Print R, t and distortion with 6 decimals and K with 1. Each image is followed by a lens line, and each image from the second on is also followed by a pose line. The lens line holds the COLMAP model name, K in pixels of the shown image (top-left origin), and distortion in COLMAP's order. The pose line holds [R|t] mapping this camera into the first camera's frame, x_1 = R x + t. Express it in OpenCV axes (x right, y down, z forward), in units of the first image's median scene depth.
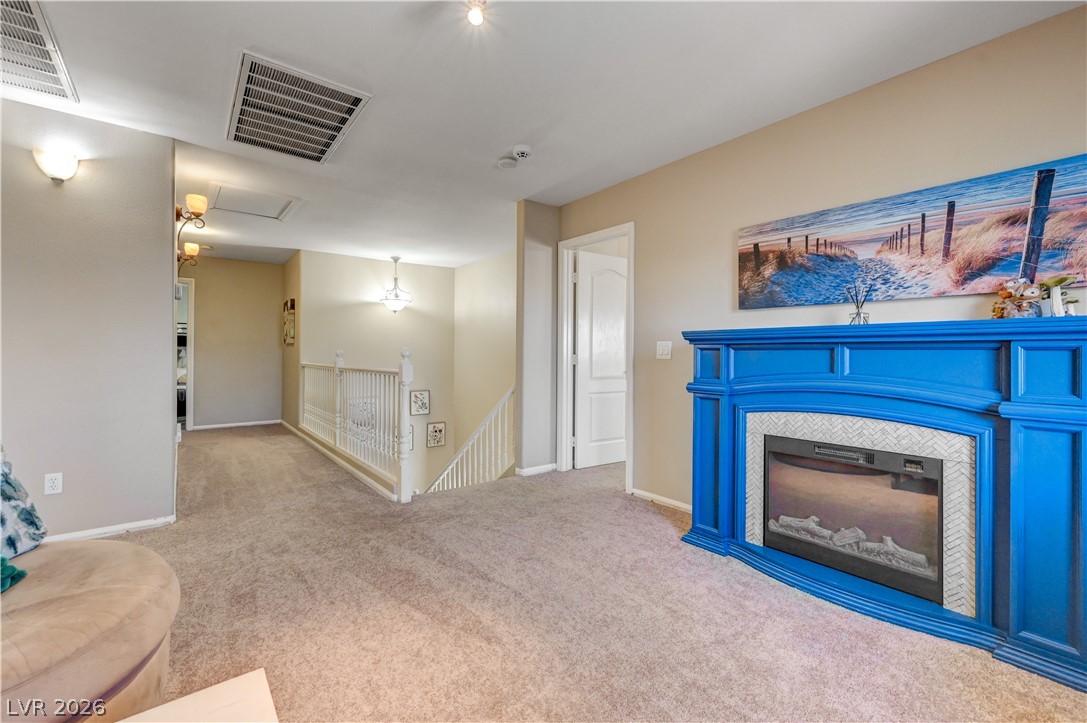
lens RADIAL K [[450.3, 0, 560.7], [0, 450.3, 350.0], [0, 0, 1]] dist [-0.001474, 0.000533]
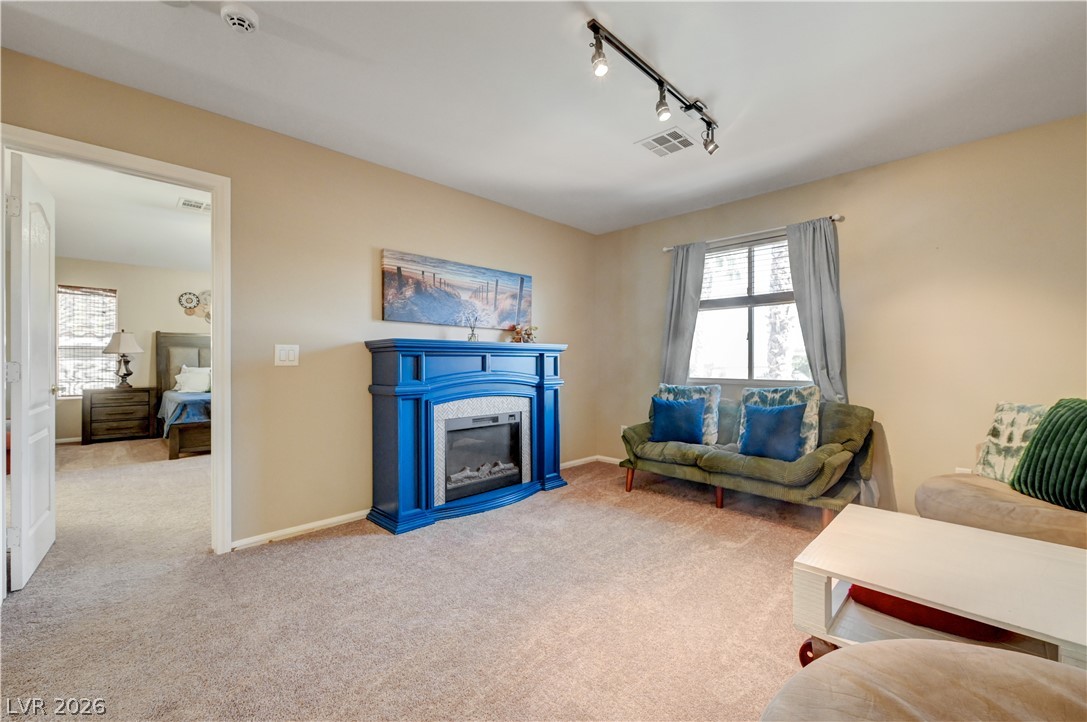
lens RADIAL K [[450.3, 0, 540.0], [0, 450.3, 355.5], [0, 0, 1]] dist [-0.001474, 0.000533]
pose [[-0.075485, 0.000250, 0.997147, -0.795477], [-0.013115, 0.999913, -0.001244, -0.005116], [-0.997061, -0.013171, -0.075475, 0.723049]]
